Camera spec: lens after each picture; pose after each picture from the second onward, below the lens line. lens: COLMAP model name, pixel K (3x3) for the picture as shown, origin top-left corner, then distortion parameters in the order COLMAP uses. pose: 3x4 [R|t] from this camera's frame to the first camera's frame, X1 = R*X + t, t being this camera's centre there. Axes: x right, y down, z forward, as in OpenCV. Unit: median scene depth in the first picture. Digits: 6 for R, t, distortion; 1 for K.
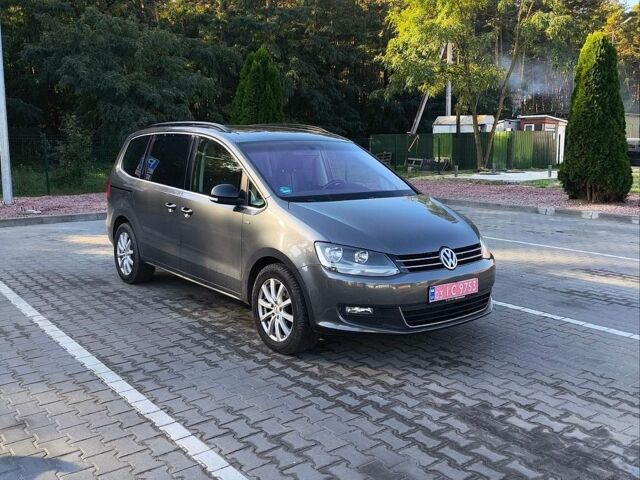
lens RADIAL K [[630.7, 0, 320.0], [0, 630.7, 240.0], [0, 0, 1]] dist [0.151153, -0.271996]
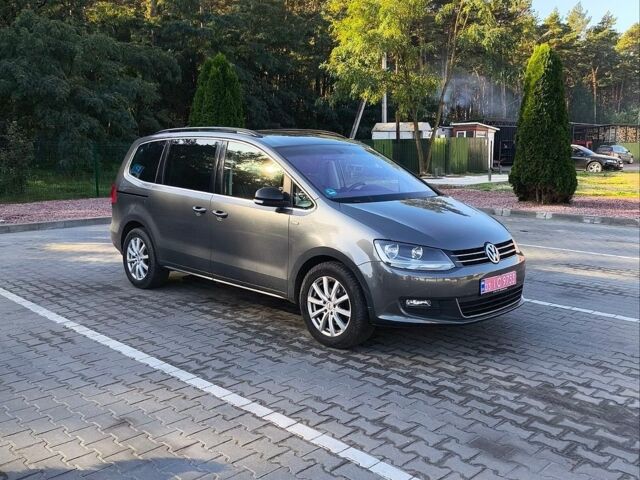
lens RADIAL K [[630.7, 0, 320.0], [0, 630.7, 240.0], [0, 0, 1]] dist [0.151153, -0.271996]
pose [[0.992962, -0.019510, 0.116813, -0.173032], [0.020675, 0.999748, -0.008770, 0.008367], [-0.116612, 0.011123, 0.993115, -0.031183]]
